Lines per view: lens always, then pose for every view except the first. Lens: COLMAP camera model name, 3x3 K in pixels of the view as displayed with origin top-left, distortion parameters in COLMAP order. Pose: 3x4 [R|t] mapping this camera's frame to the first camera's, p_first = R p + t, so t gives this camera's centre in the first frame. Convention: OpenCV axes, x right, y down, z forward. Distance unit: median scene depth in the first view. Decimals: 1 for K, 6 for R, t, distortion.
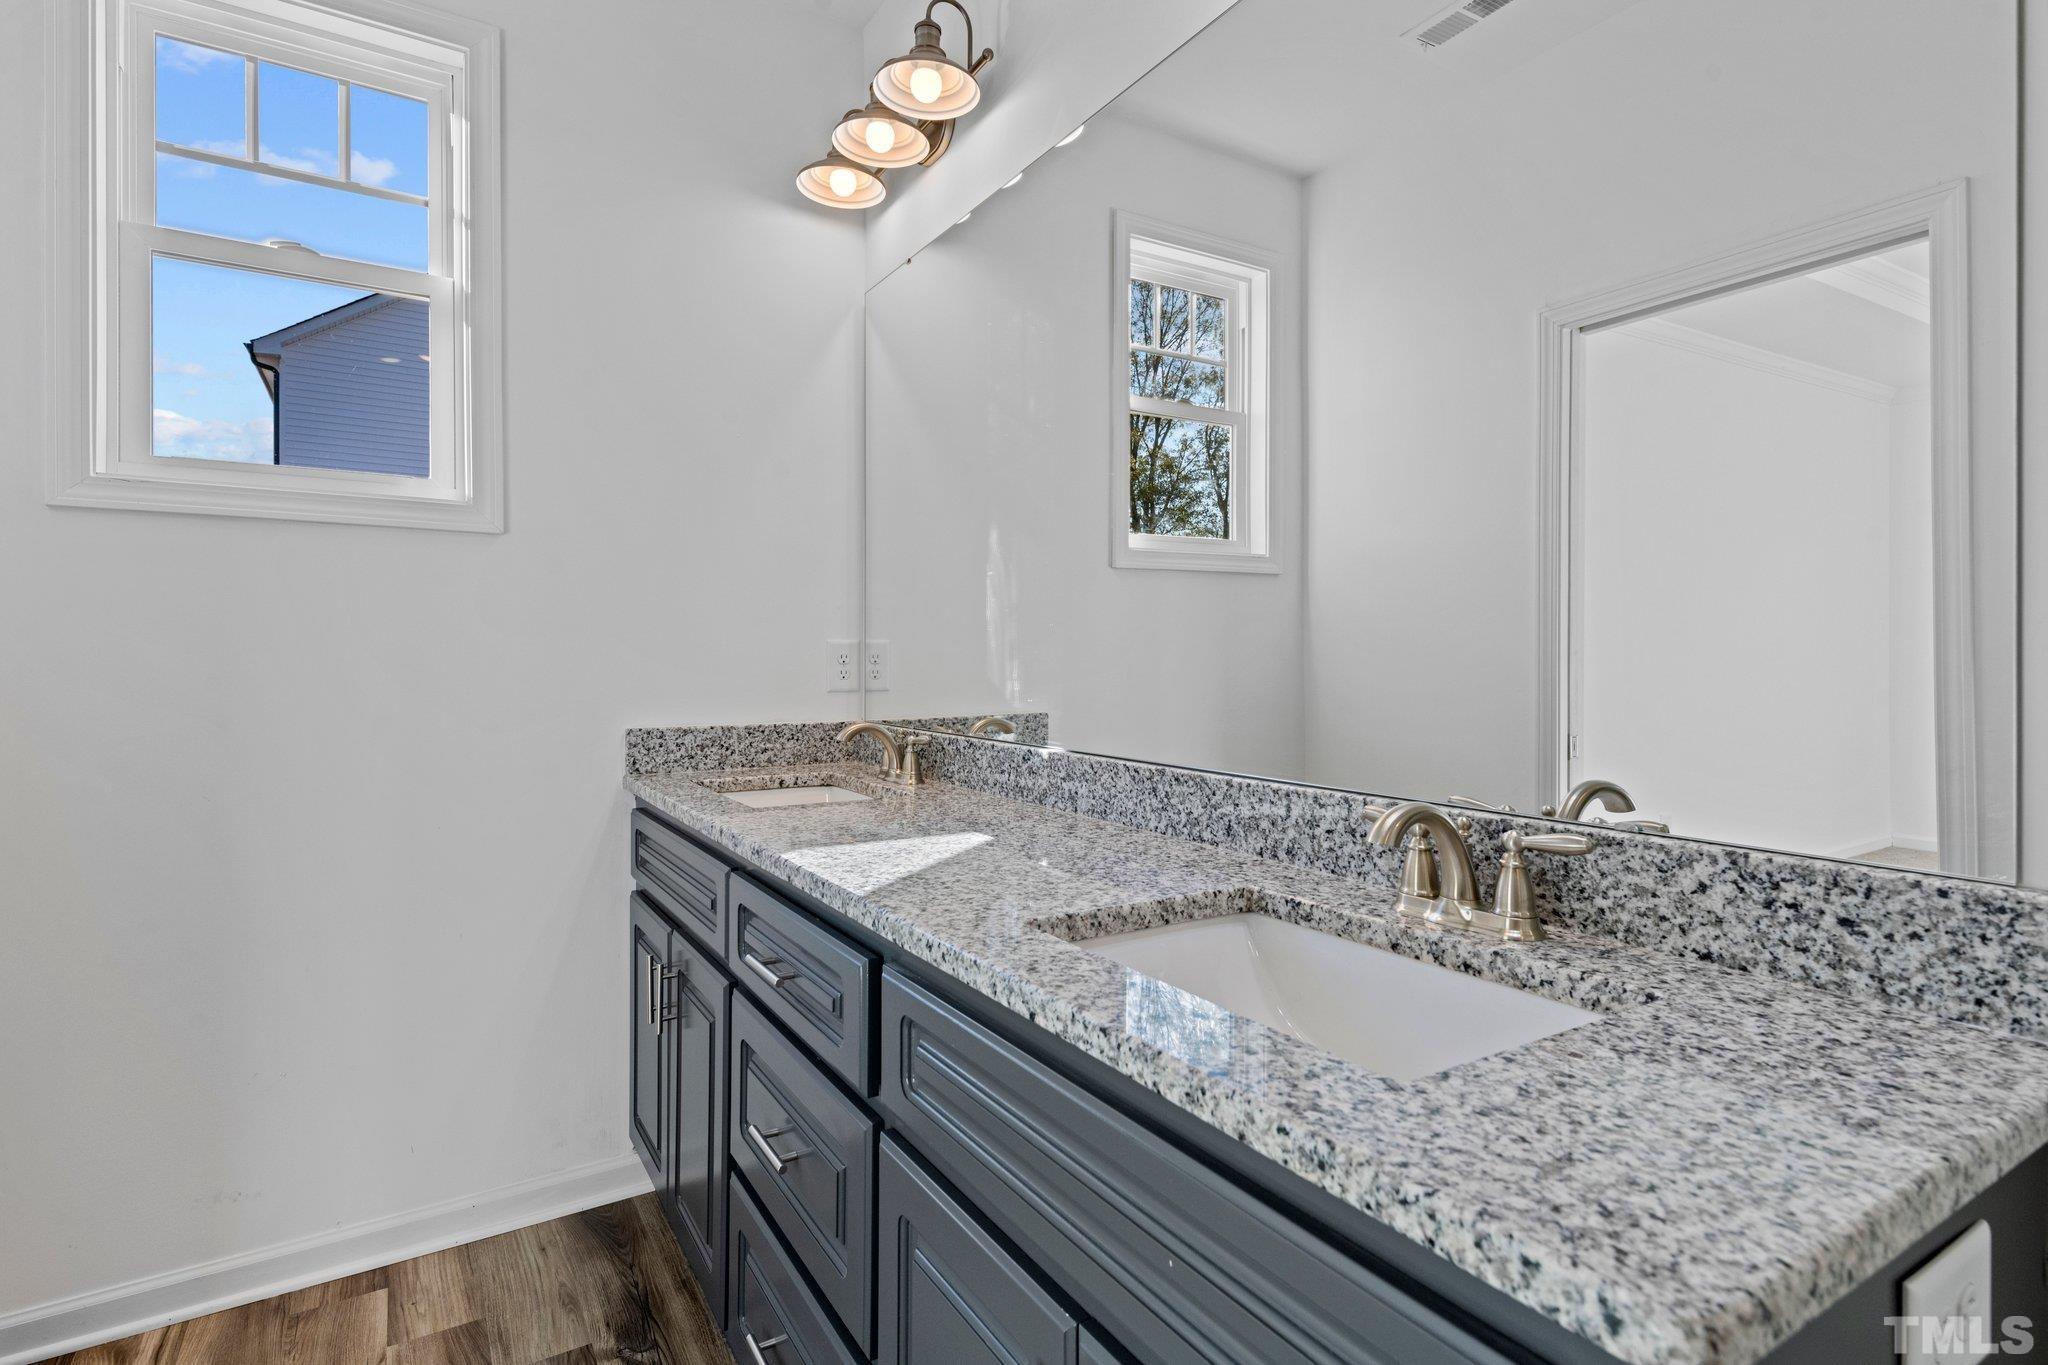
lens RADIAL K [[1007.5, 0, 1015.5], [0, 1007.5, 665.1], [0, 0, 1]] dist [0.029867, -0.003133]
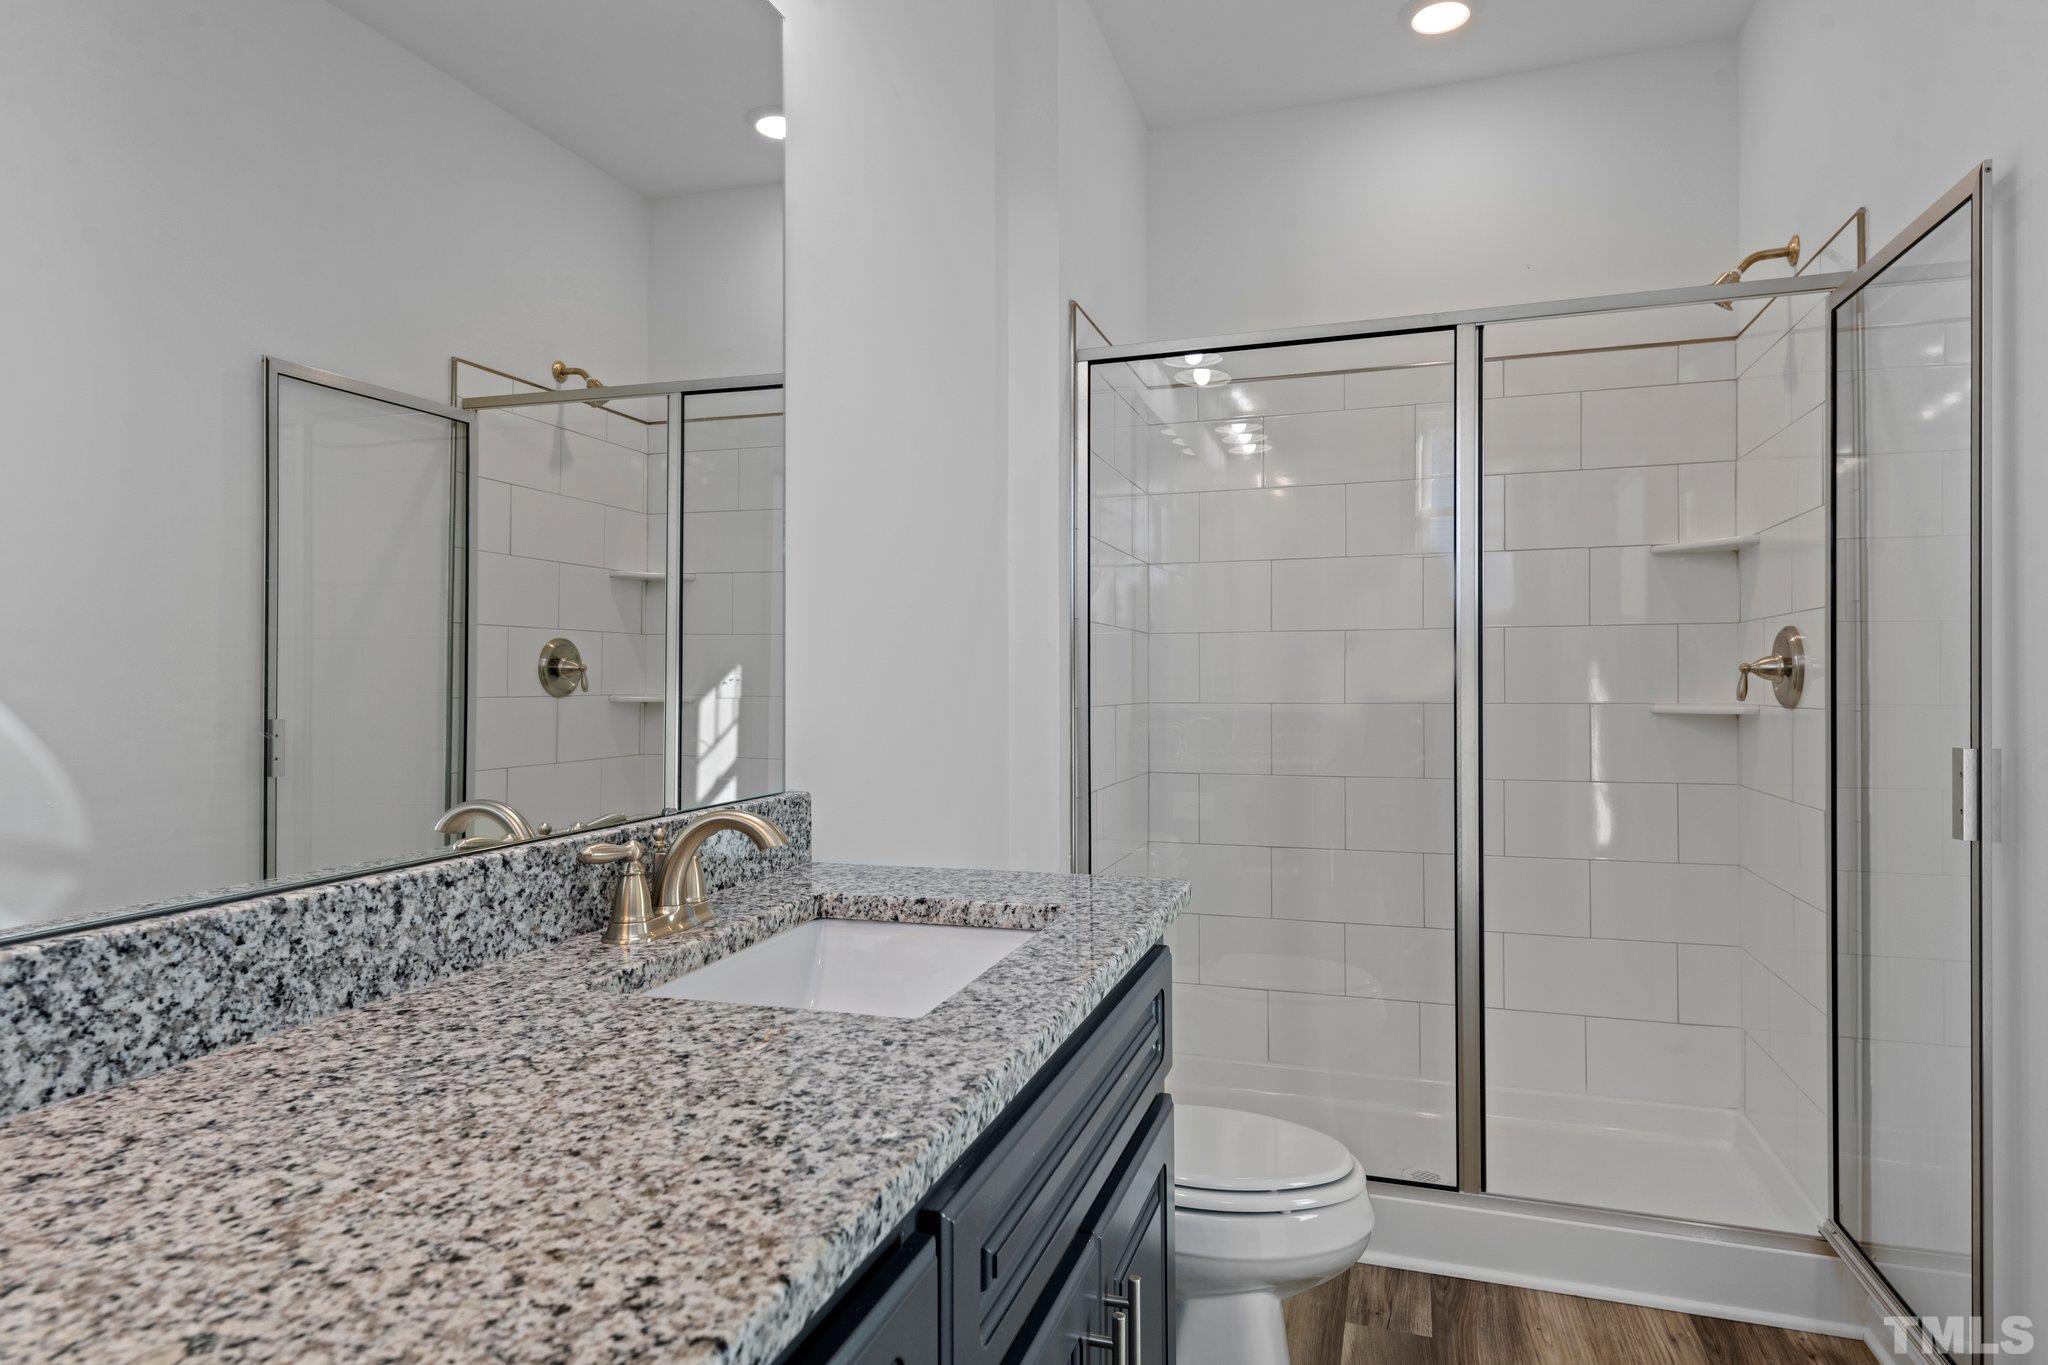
lens RADIAL K [[1190.1, 0, 1017.5], [0, 1190.1, 676.8], [0, 0, 1]] dist [-0.004459, -0.000719]
pose [[-0.656192, 0.000509, 0.754594, -0.582969], [0.008192, 0.999946, 0.006450, -0.008832], [-0.754549, 0.010414, -0.656161, 1.230135]]
